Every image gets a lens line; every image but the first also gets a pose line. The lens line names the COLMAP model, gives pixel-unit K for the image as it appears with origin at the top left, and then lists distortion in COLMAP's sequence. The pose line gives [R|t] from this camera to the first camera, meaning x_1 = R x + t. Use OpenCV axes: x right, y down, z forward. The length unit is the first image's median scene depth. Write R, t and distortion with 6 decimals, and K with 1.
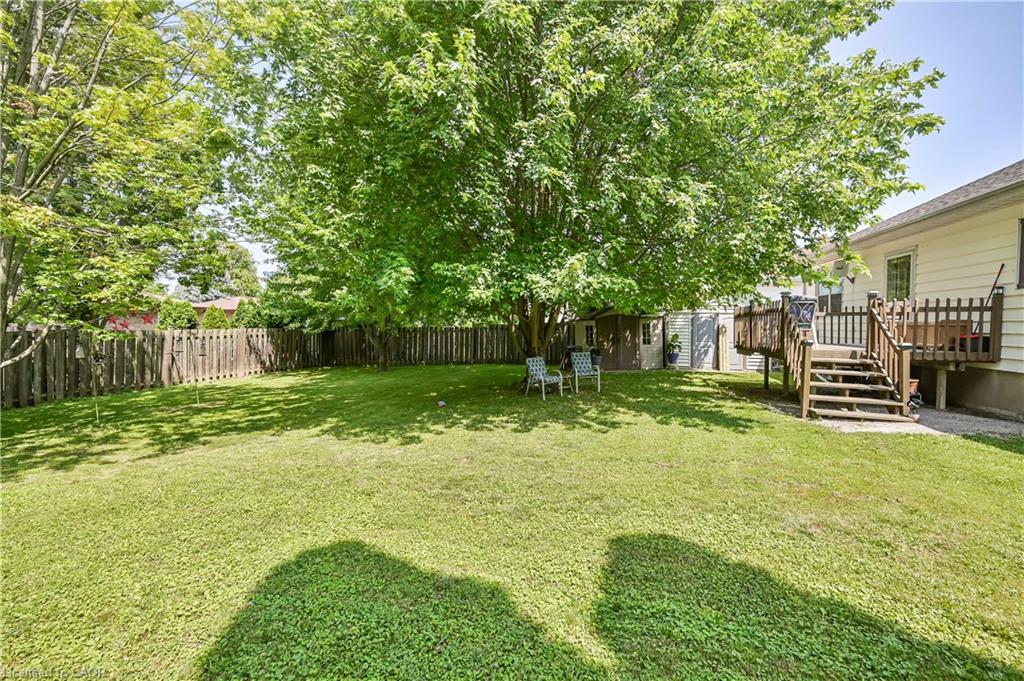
lens RADIAL K [[401.2, 0, 512.8], [0, 401.2, 333.8], [0, 0, 1]] dist [-0.001826, -0.000274]
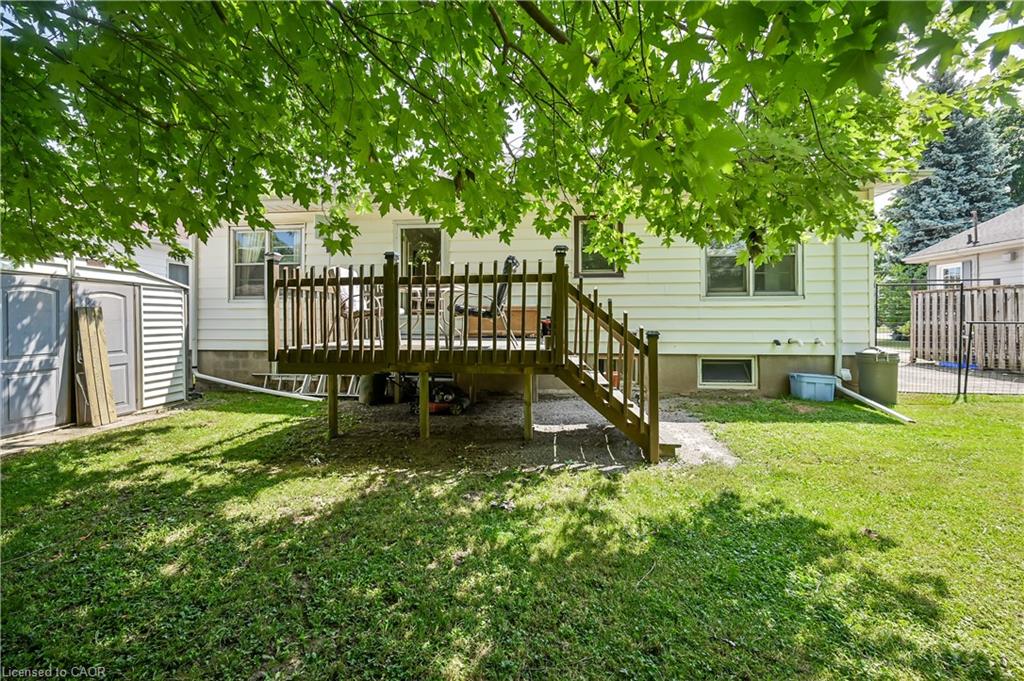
lens RADIAL K [[411.8, 0, 498.9], [0, 411.8, 316.3], [0, 0, 1]] dist [-0.002159, -0.000164]
pose [[-0.121552, -0.001012, 0.992585, 0.145706], [0.022799, 0.999733, 0.003811, -0.013701], [-0.992323, 0.023093, -0.121496, 1.268745]]
